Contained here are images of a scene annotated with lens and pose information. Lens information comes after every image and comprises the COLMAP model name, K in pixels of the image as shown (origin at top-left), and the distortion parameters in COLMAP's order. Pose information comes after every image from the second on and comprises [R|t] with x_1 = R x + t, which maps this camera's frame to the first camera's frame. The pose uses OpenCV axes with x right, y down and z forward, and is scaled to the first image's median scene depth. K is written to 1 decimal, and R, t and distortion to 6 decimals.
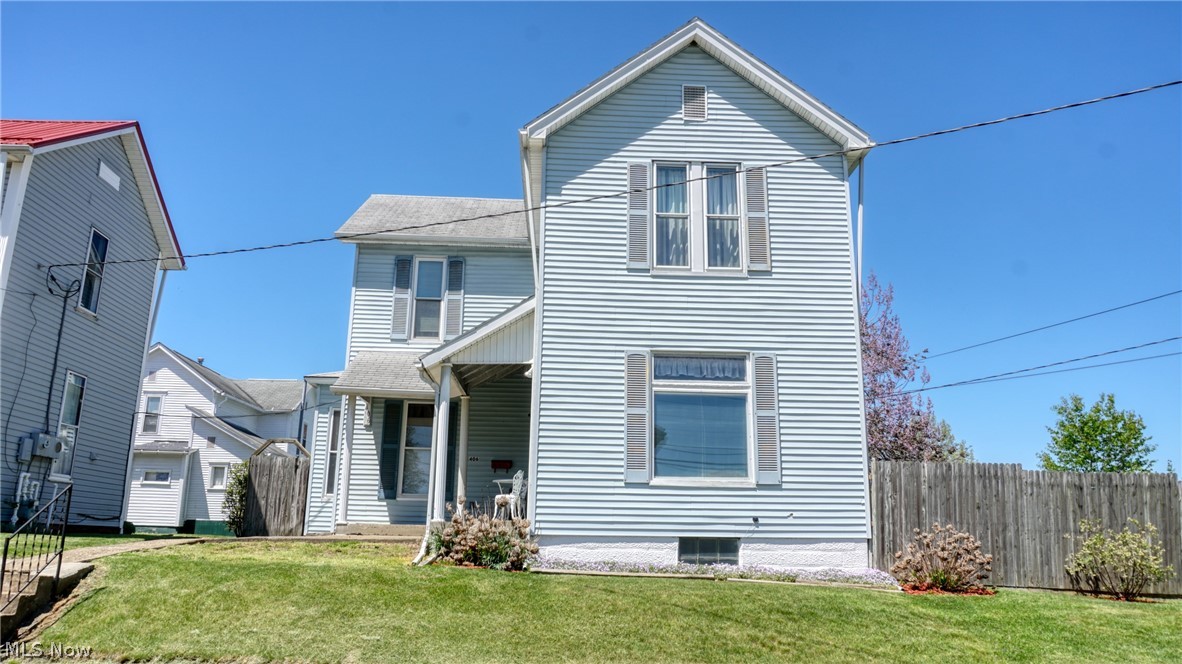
lens RADIAL K [[848.4, 0, 595.2], [0, 848.4, 329.2], [0, 0, 1]] dist [-0.034849, -0.002014]
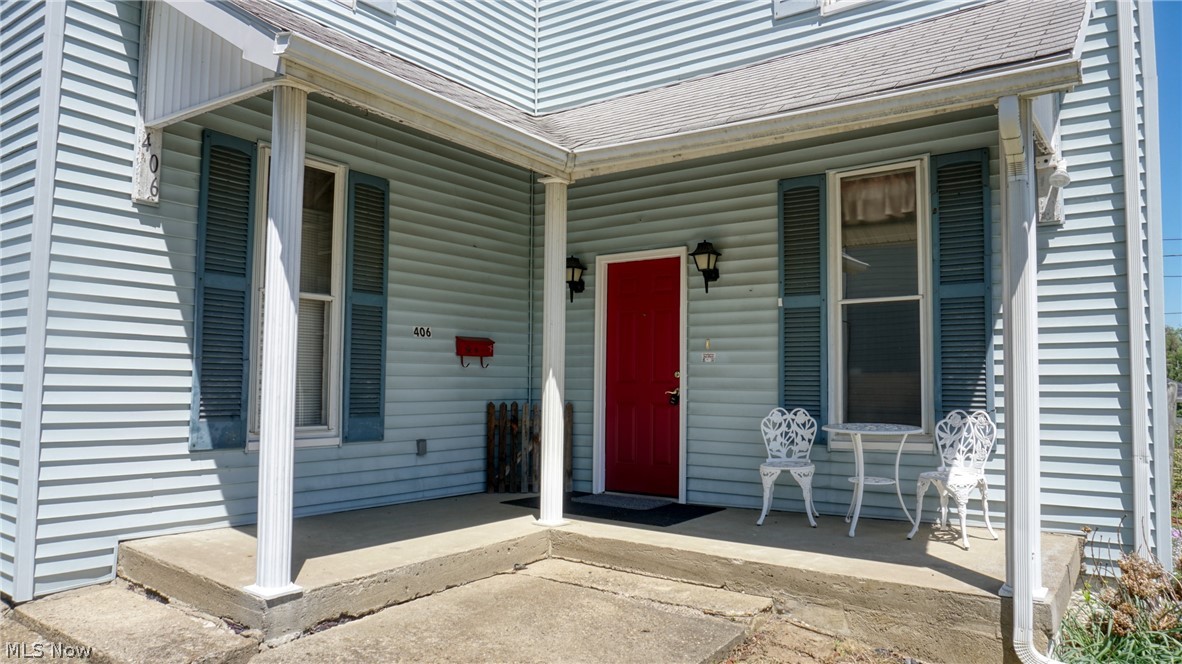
lens RADIAL K [[785.4, 0, 586.7], [0, 785.4, 331.5], [0, 0, 1]] dist [-0.046034, 0.008159]
pose [[0.626445, 0.039685, 0.778455, -0.491324], [-0.196417, 0.974512, 0.108383, 0.127347], [-0.754312, -0.220798, 0.618273, 0.926002]]
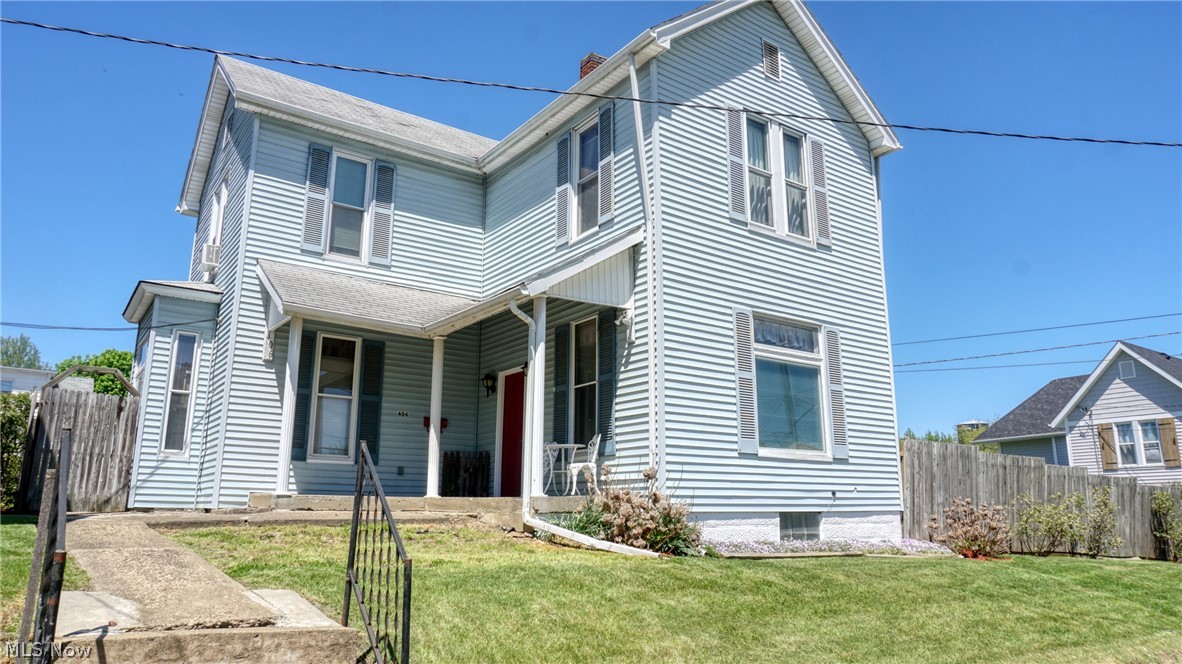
lens RADIAL K [[785.4, 0, 591.8], [0, 785.4, 330.4], [0, 0, 1]] dist [-0.046034, 0.008159]
pose [[0.837984, 0.112408, 0.533991, -0.517099], [-0.129539, 0.991559, -0.005444, 0.071199], [-0.530096, -0.064610, 0.845472, 0.358601]]
